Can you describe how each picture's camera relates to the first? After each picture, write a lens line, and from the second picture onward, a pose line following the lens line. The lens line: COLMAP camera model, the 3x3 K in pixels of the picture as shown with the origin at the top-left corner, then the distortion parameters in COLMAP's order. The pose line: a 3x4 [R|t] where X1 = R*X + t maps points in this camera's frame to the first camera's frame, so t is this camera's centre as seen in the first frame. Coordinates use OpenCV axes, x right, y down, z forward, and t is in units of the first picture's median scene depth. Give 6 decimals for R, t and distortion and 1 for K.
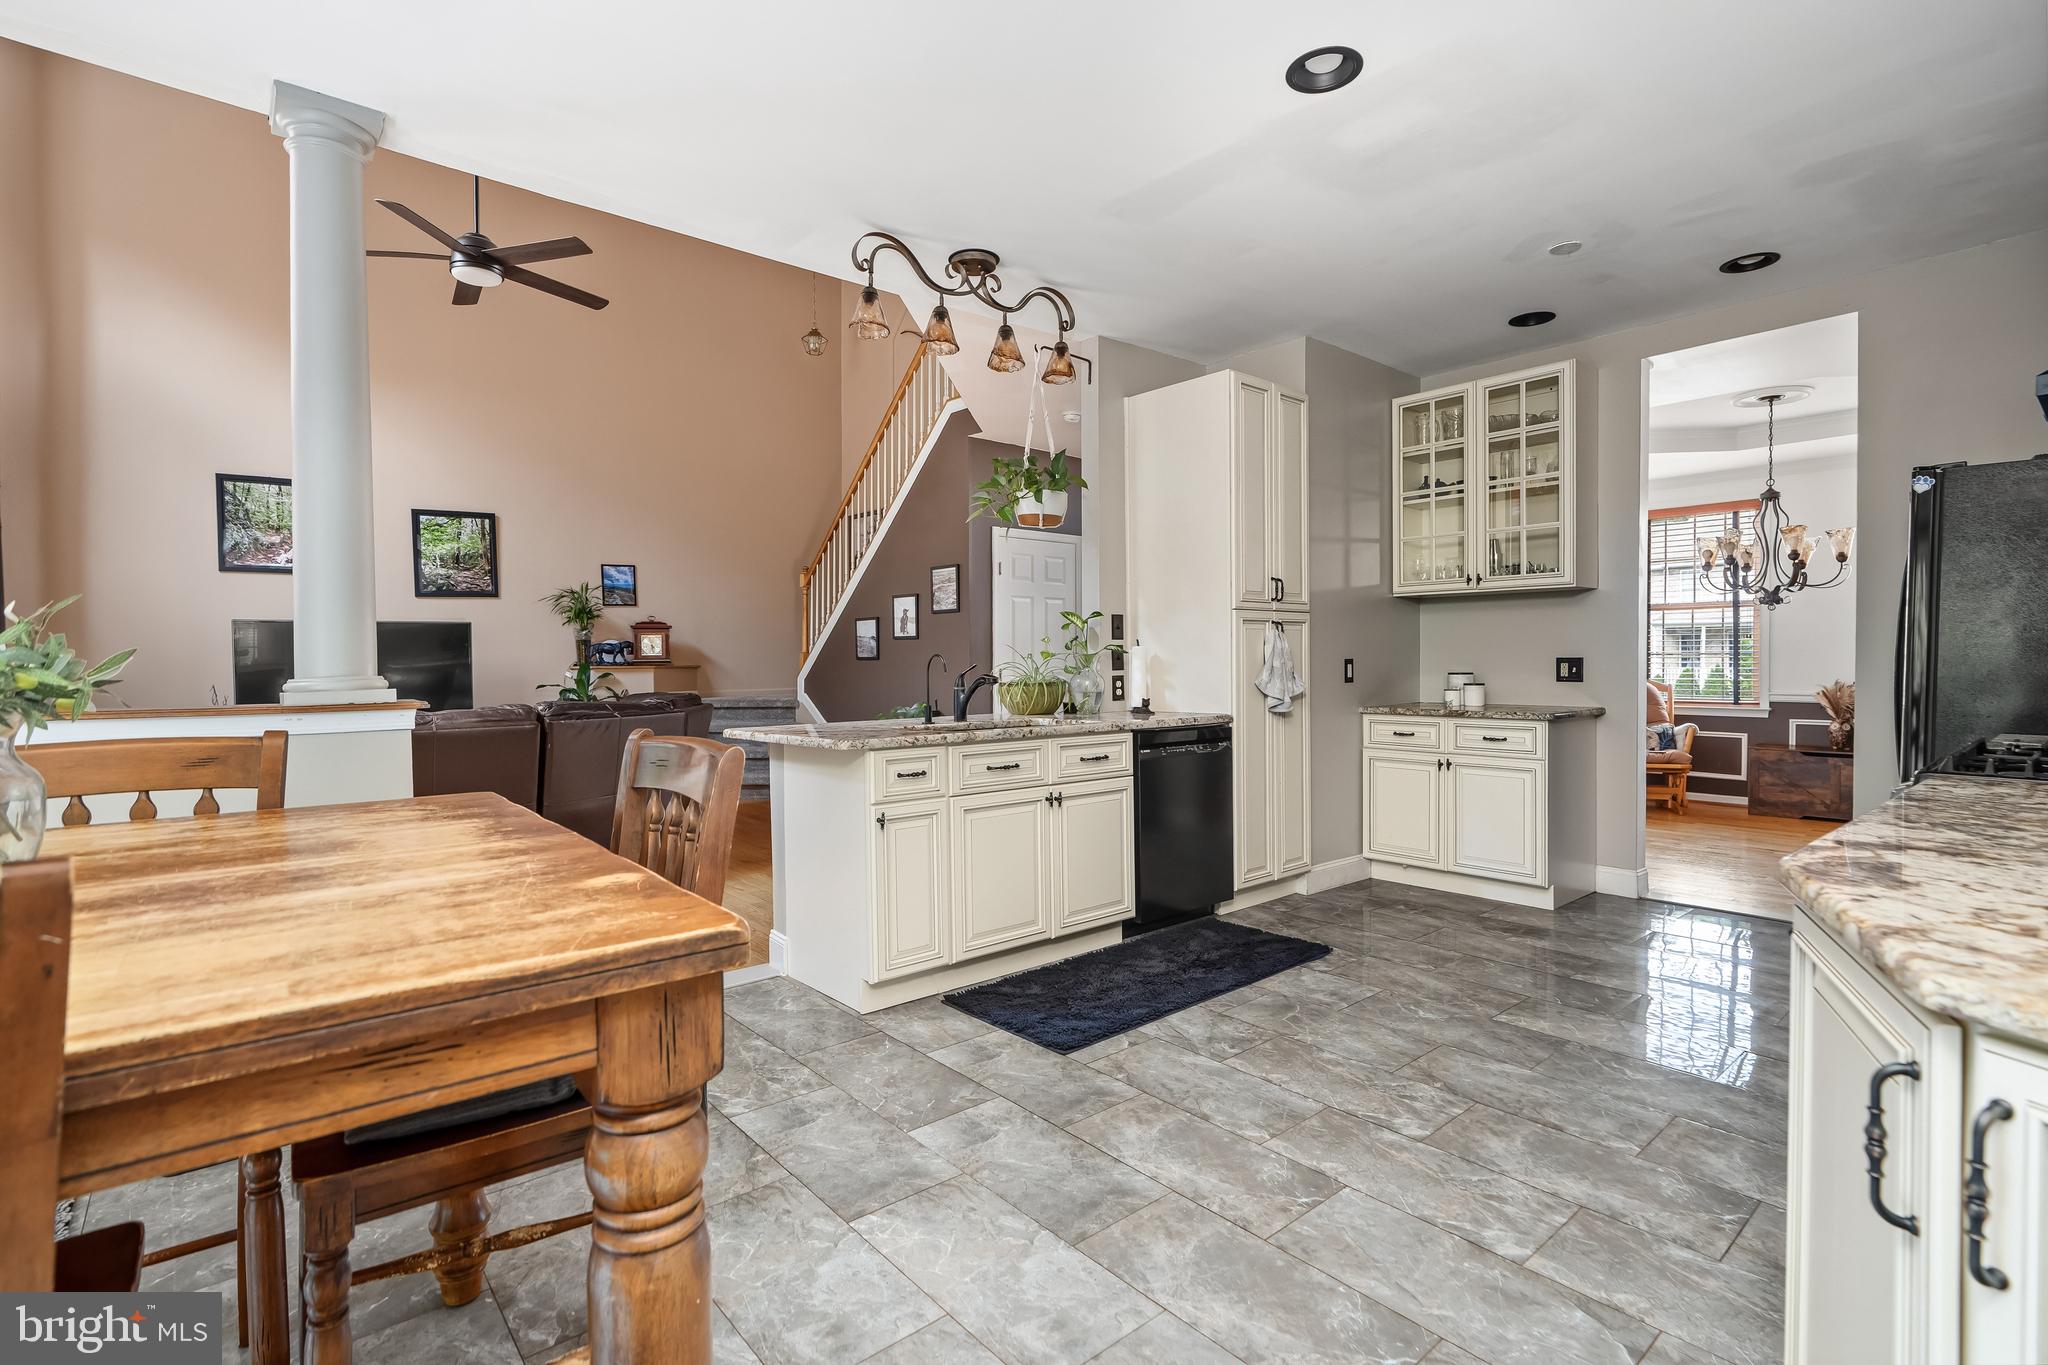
lens RADIAL K [[973.0, 0, 1039.3], [0, 973.0, 685.8], [0, 0, 1]] dist [-0.002483, -0.000573]
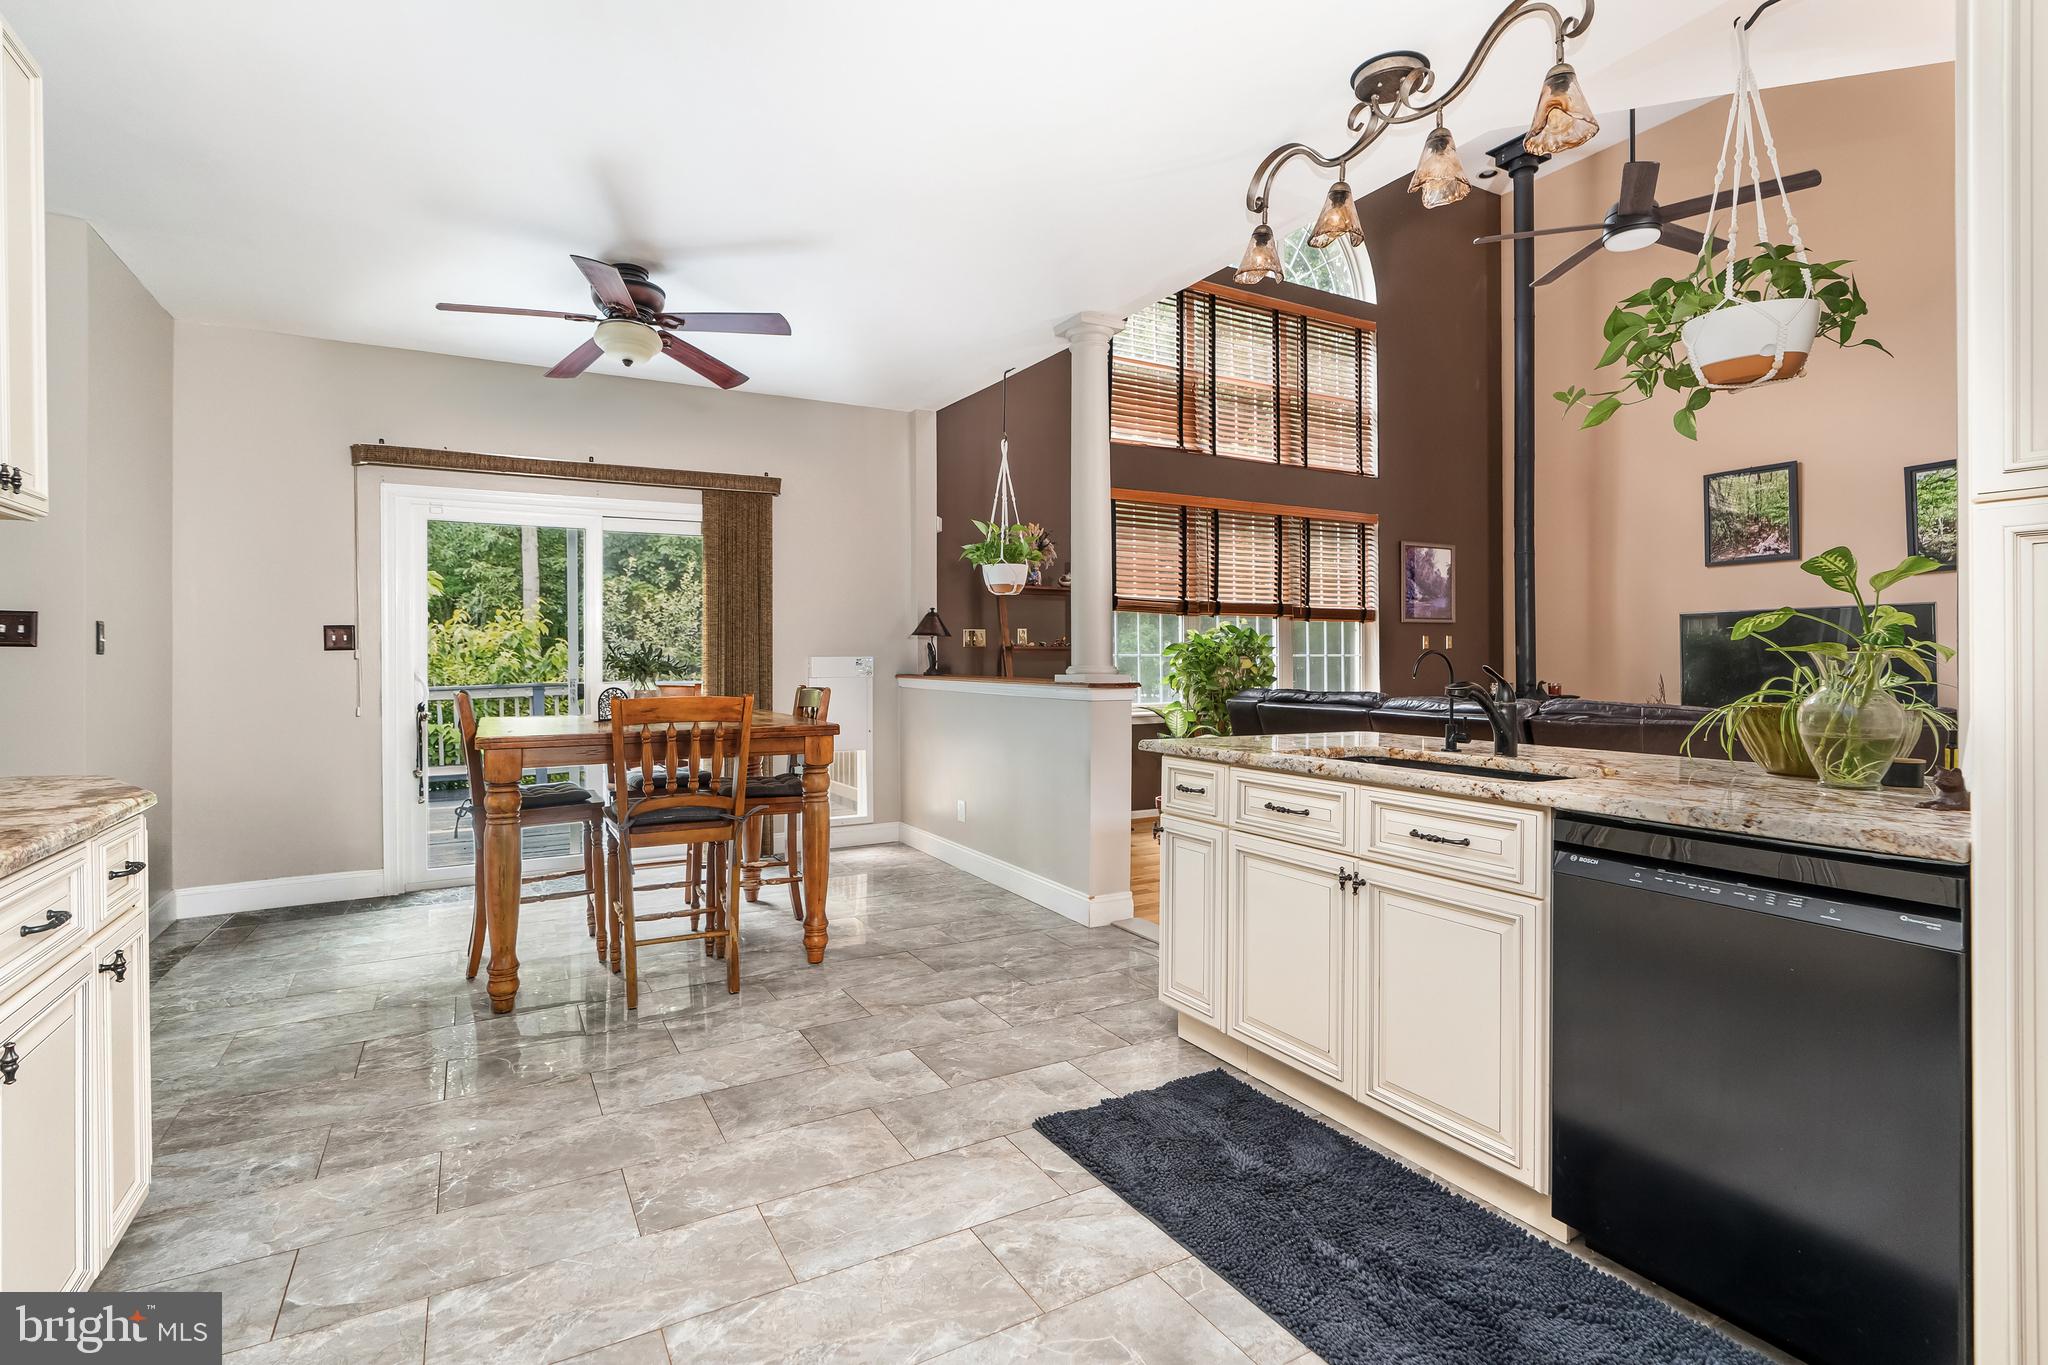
lens RADIAL K [[973.0, 0, 1003.1], [0, 973.0, 664.6], [0, 0, 1]] dist [-0.002483, -0.000573]
pose [[-0.219385, 0.013203, -0.975549, 0.649861], [-0.018629, 0.999669, 0.017719, -0.029274], [0.975460, 0.022060, -0.219067, 0.874463]]
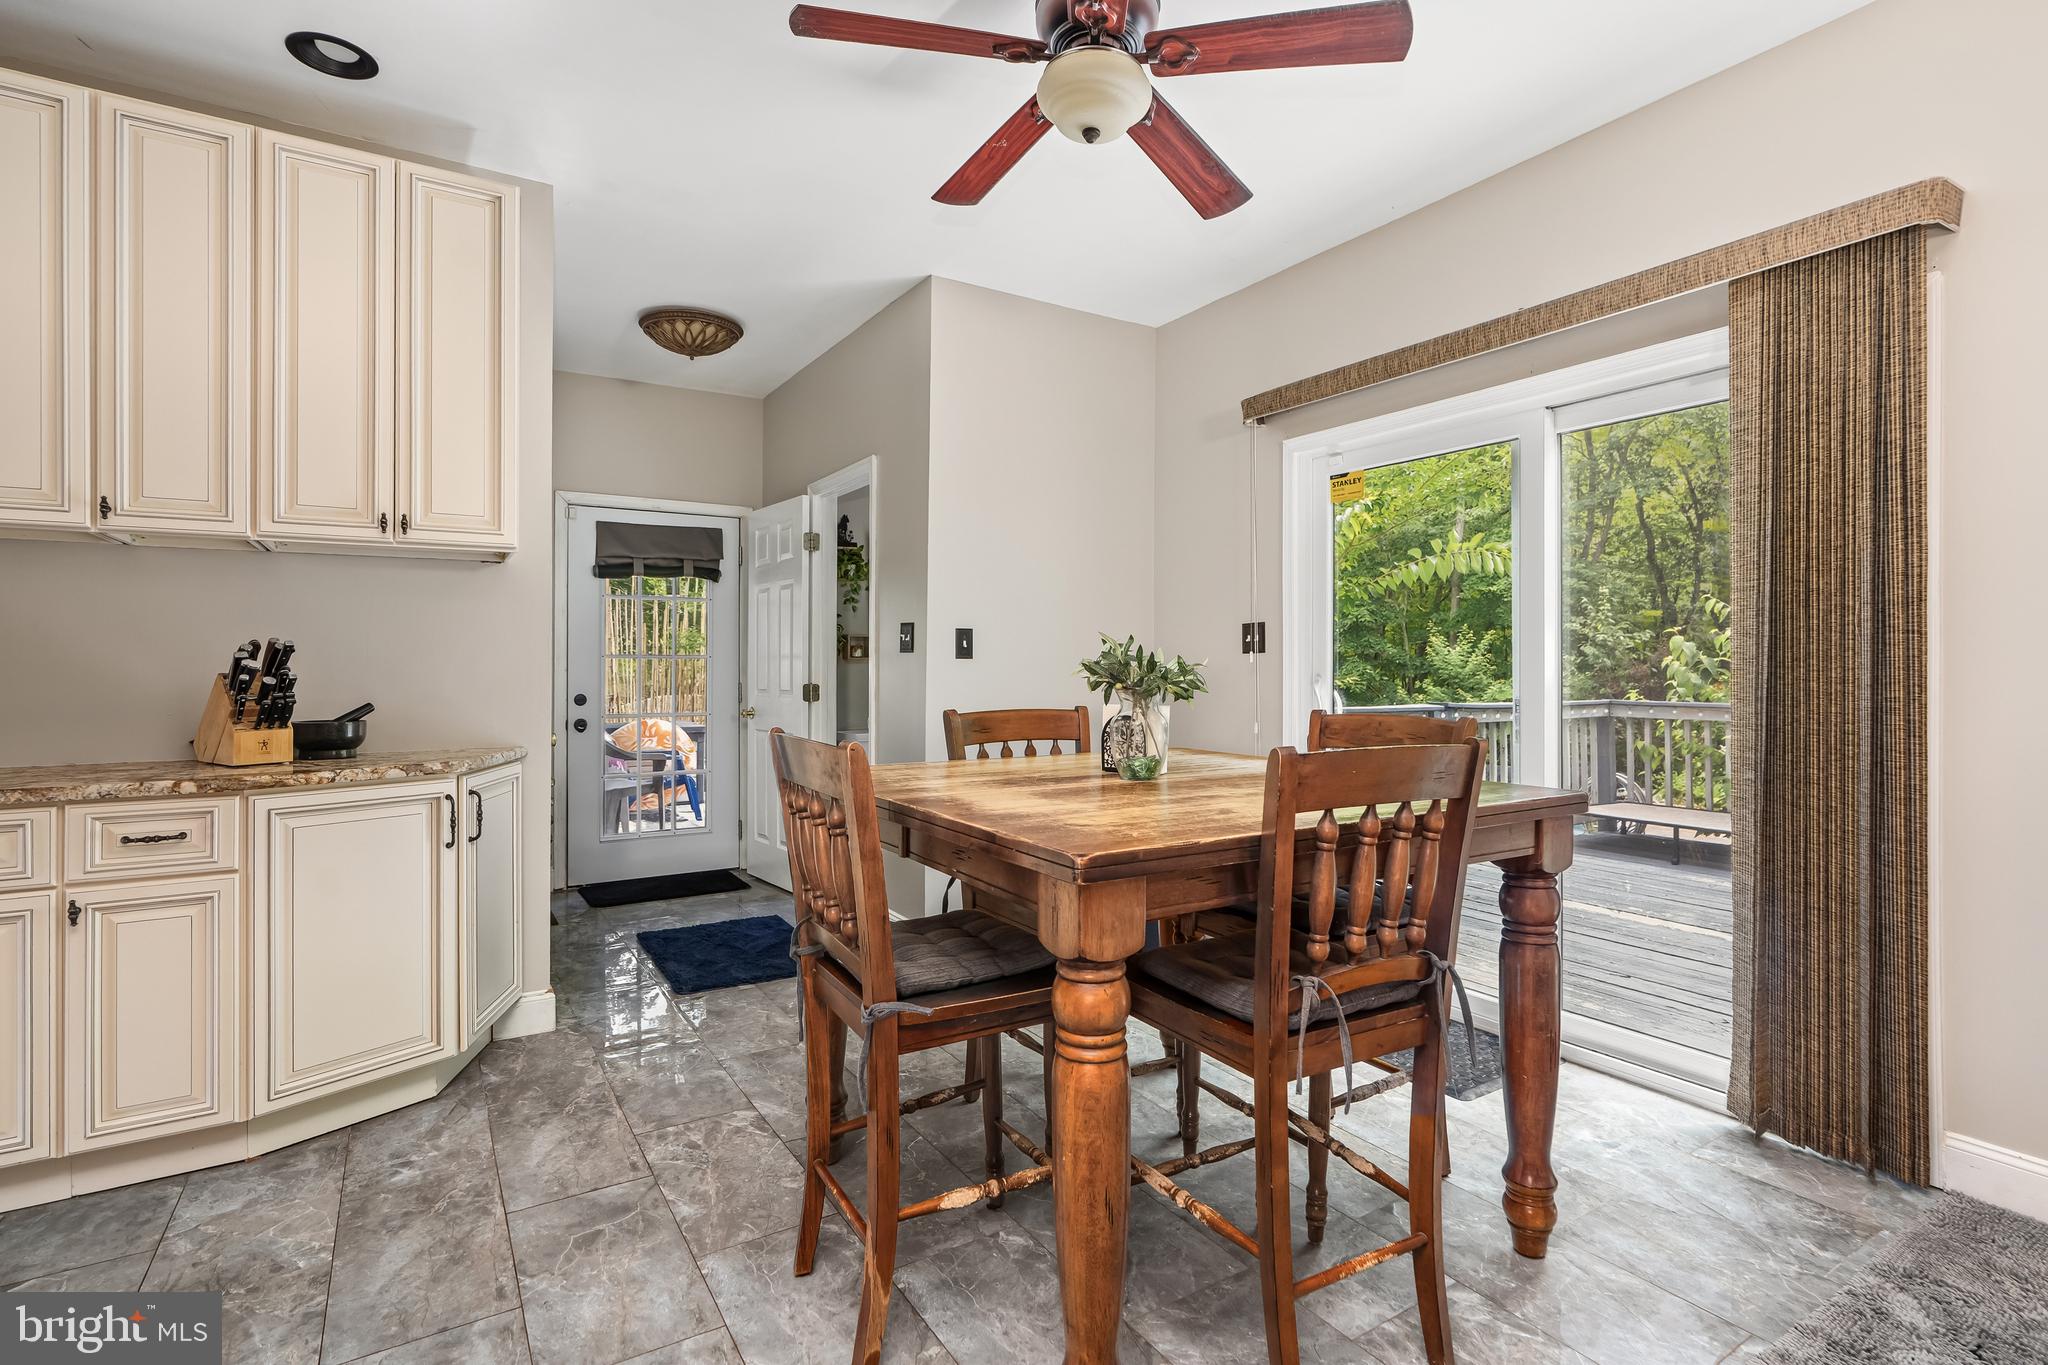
lens RADIAL K [[973.0, 0, 1020.1], [0, 973.0, 660.9], [0, 0, 1]] dist [-0.002483, -0.000573]
pose [[-0.989023, 0.005717, 0.147649, -0.314889], [0.008893, 0.999743, 0.020857, -0.024593], [-0.147492, 0.021941, -0.988820, 0.841302]]
